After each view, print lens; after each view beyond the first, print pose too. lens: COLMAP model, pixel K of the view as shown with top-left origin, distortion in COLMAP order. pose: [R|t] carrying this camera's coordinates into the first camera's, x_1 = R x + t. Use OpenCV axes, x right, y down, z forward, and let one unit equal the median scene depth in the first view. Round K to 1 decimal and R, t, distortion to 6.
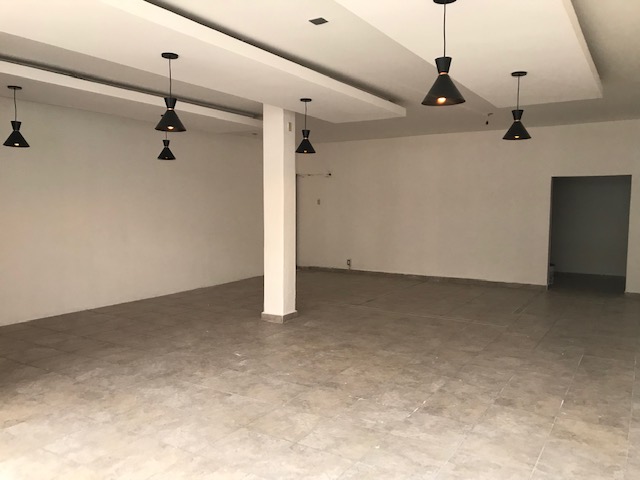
lens RADIAL K [[515.9, 0, 320.0], [0, 515.9, 240.0], [0, 0, 1]] dist [-0.002783, -0.003038]
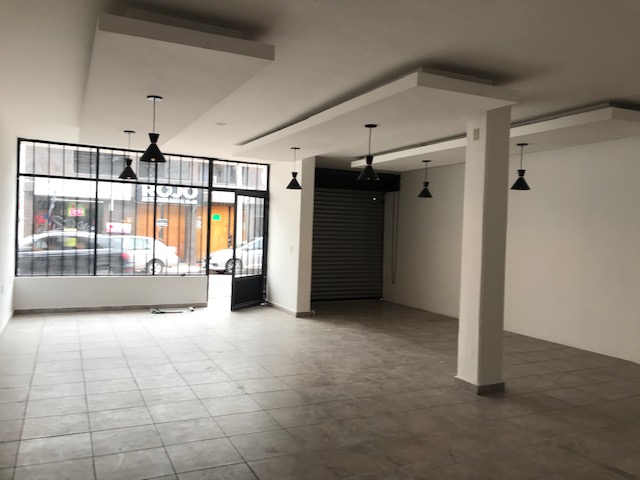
lens RADIAL K [[515.9, 0, 320.0], [0, 515.9, 240.0], [0, 0, 1]] dist [-0.002783, -0.003038]
pose [[-0.528722, 0.002409, -0.848792, 0.741581], [-0.088972, 0.994330, 0.058243, -0.093430], [0.844119, 0.106313, -0.525509, 1.270844]]
